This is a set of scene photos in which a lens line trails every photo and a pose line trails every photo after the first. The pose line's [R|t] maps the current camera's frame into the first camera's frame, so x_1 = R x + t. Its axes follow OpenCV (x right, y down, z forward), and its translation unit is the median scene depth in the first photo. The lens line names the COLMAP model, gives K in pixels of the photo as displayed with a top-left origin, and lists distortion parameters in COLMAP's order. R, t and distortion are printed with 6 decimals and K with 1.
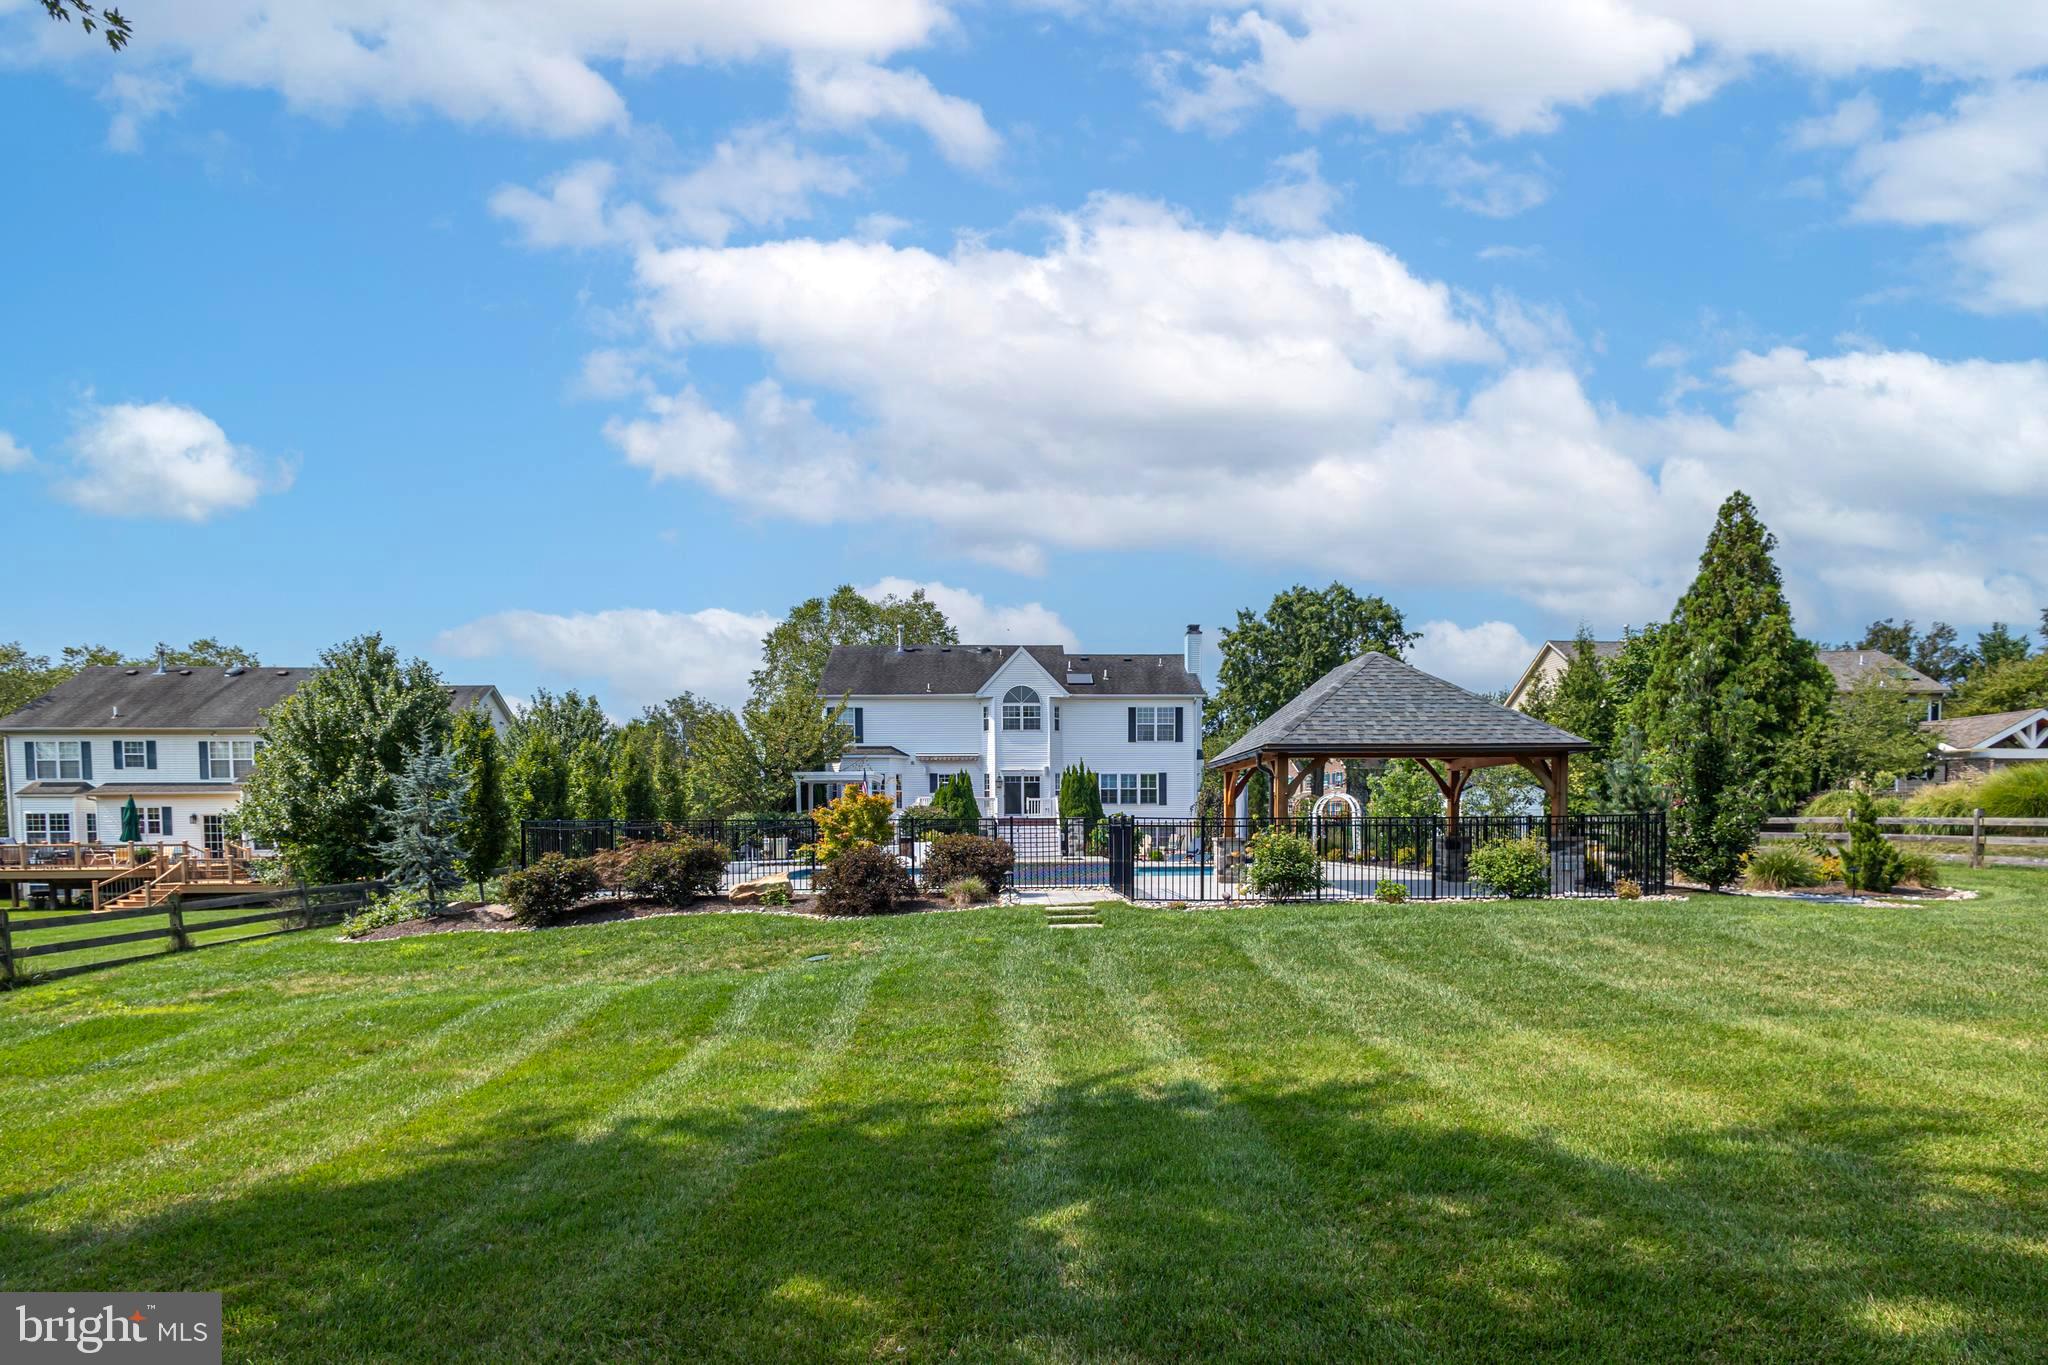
lens RADIAL K [[955.1, 0, 1028.0], [0, 955.1, 862.7], [0, 0, 1]] dist [0.013866, -0.001030]
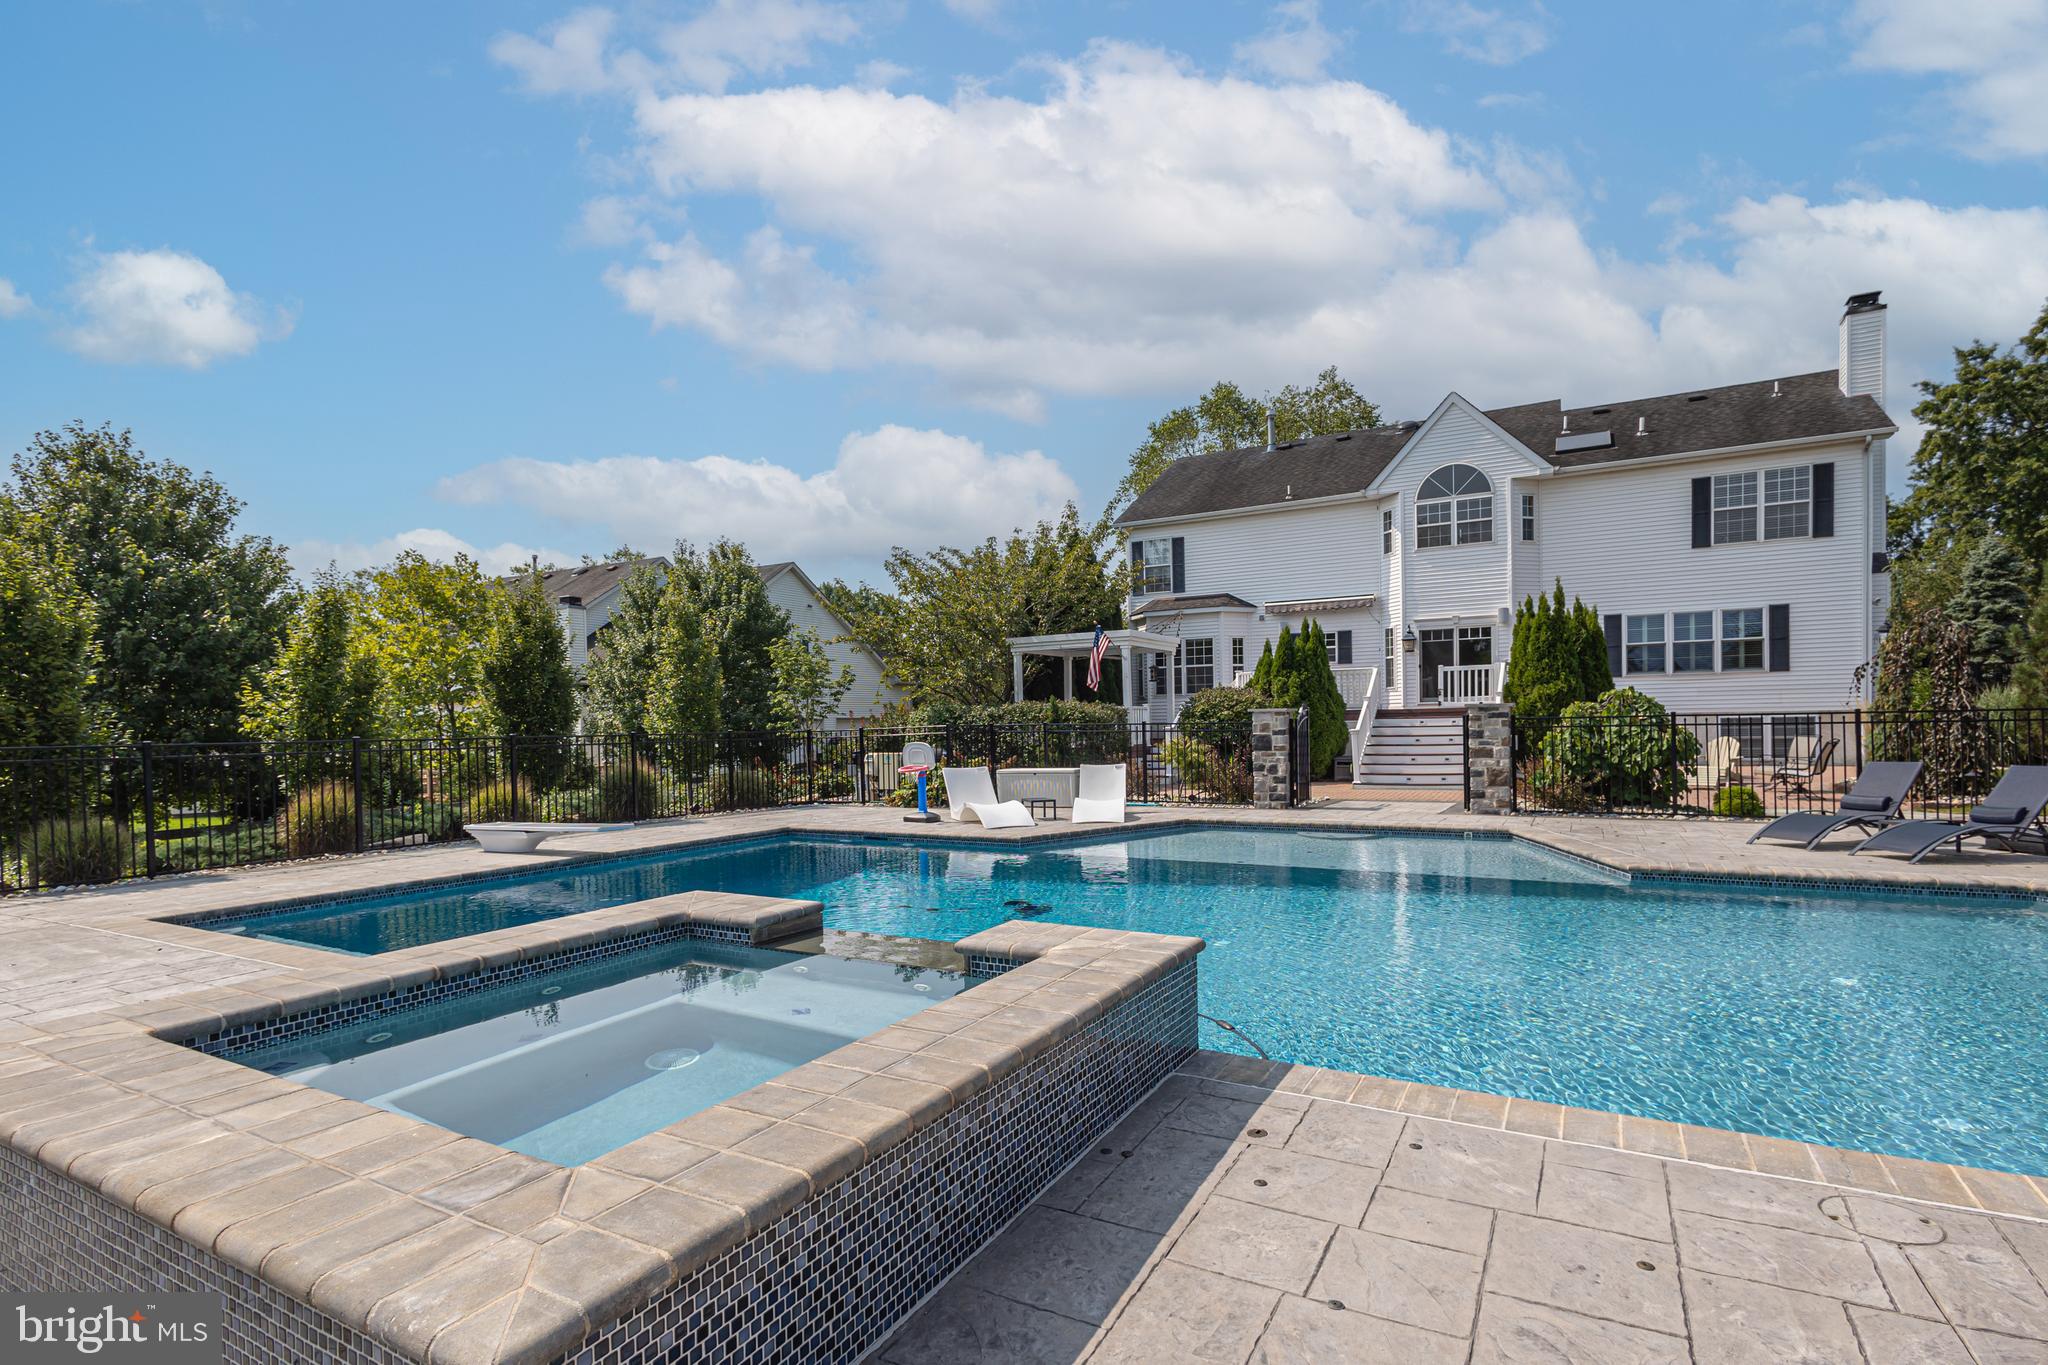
lens RADIAL K [[955.1, 0, 1038.5], [0, 955.1, 739.7], [0, 0, 1]] dist [0.013866, -0.001030]
pose [[0.861244, -0.002240, -0.508187, 0.067173], [-0.003111, 0.999948, -0.009680, -0.020043], [0.508183, 0.009918, 0.861192, 0.399654]]
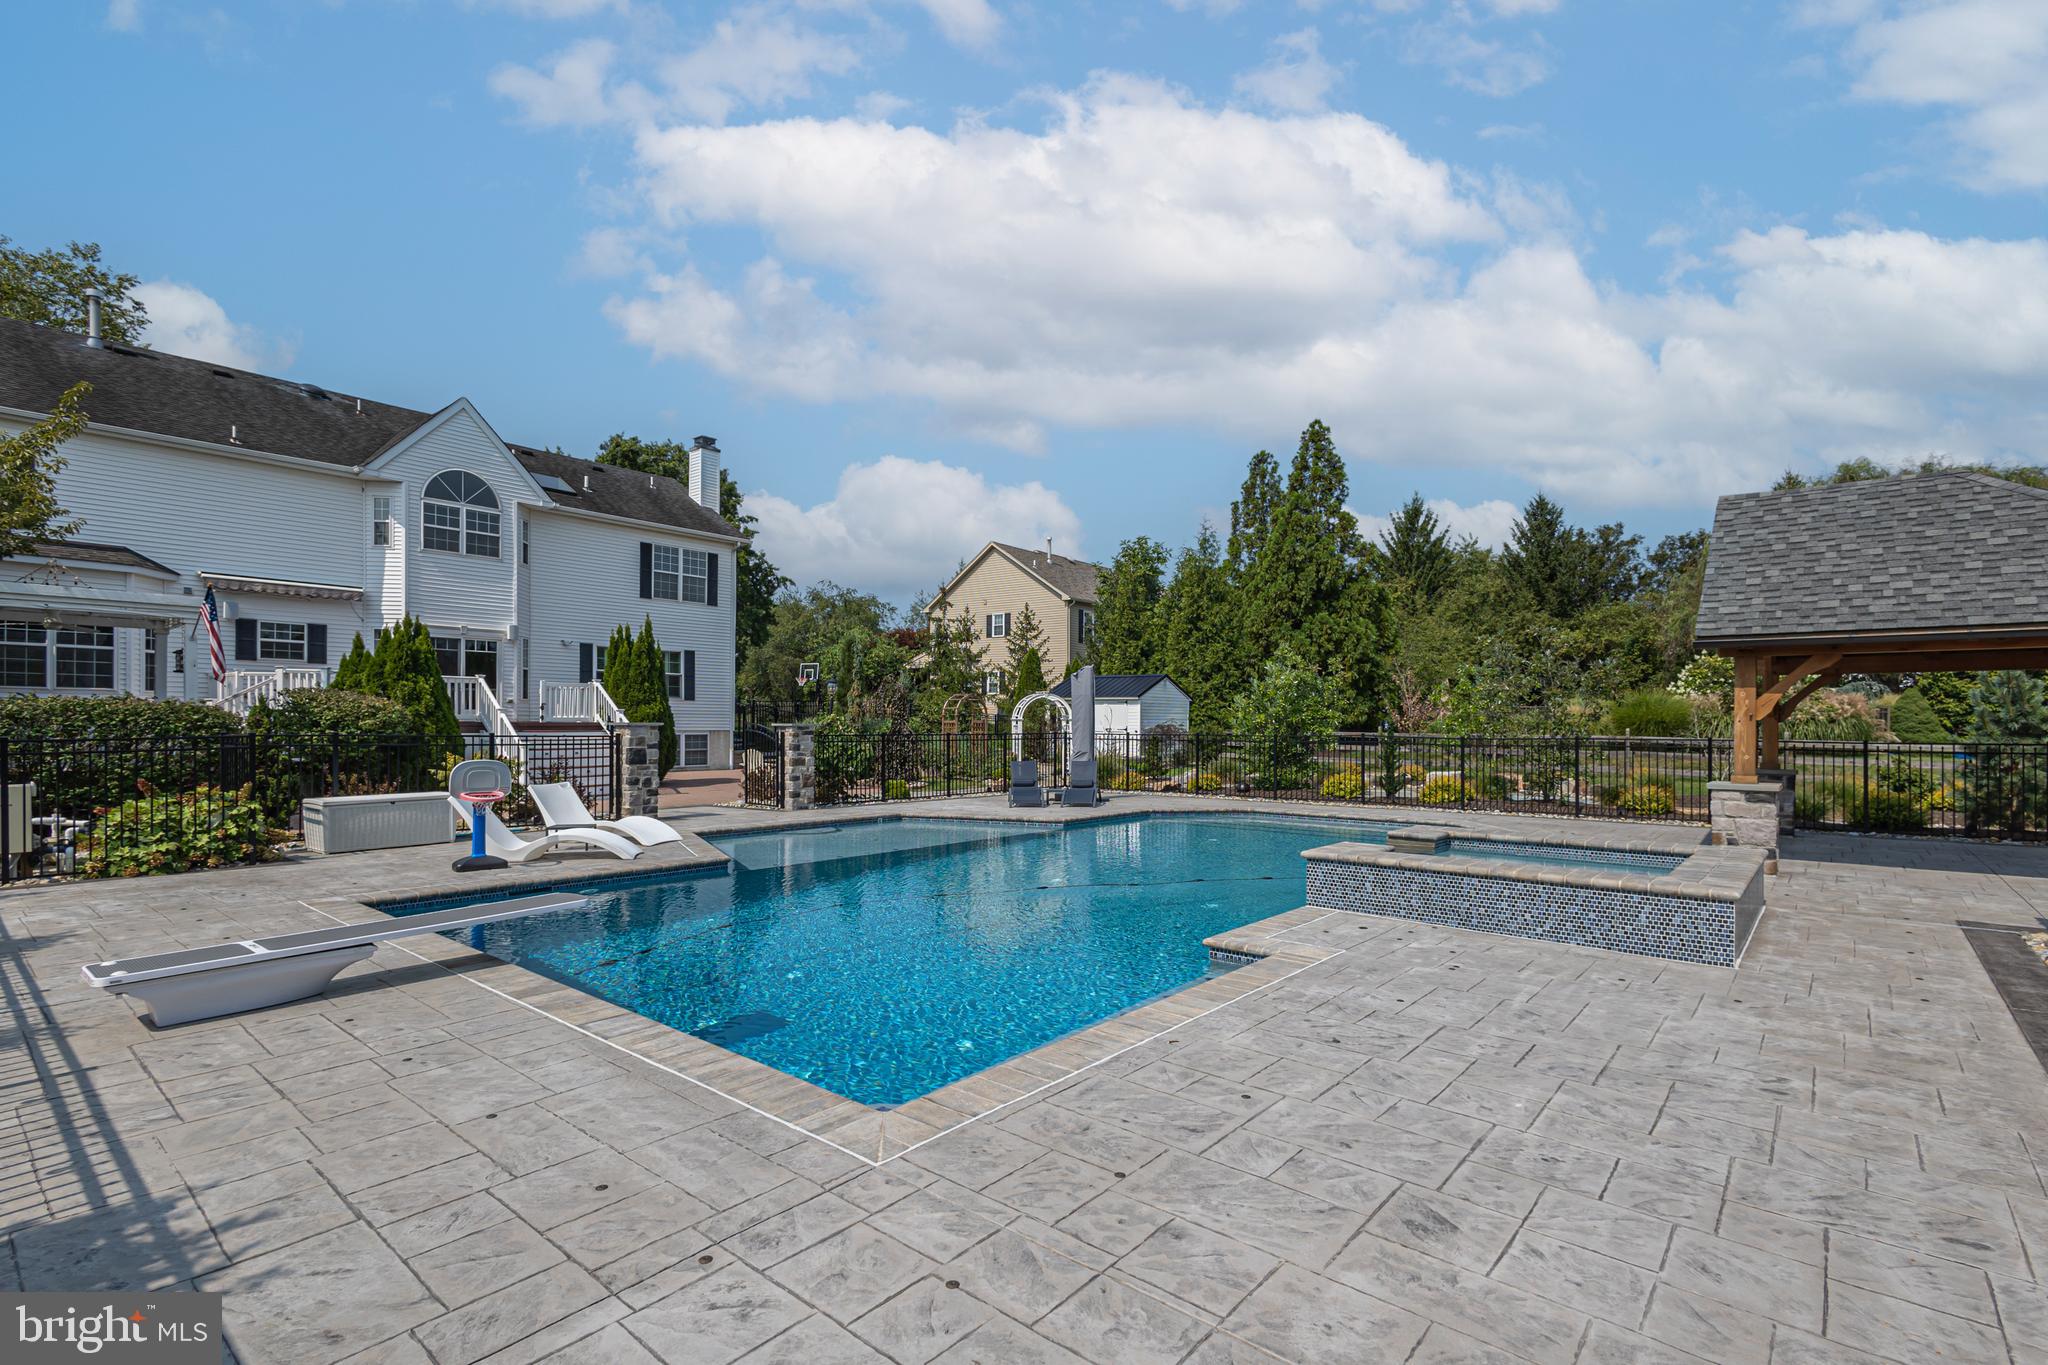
lens RADIAL K [[955.1, 0, 1041.2], [0, 955.1, 736.5], [0, 0, 1]] dist [0.013866, -0.001030]
pose [[0.676446, 0.000822, 0.736492, -0.183798], [0.015743, 0.999755, -0.015575, -0.021964], [-0.736324, 0.022130, 0.676267, 0.393197]]
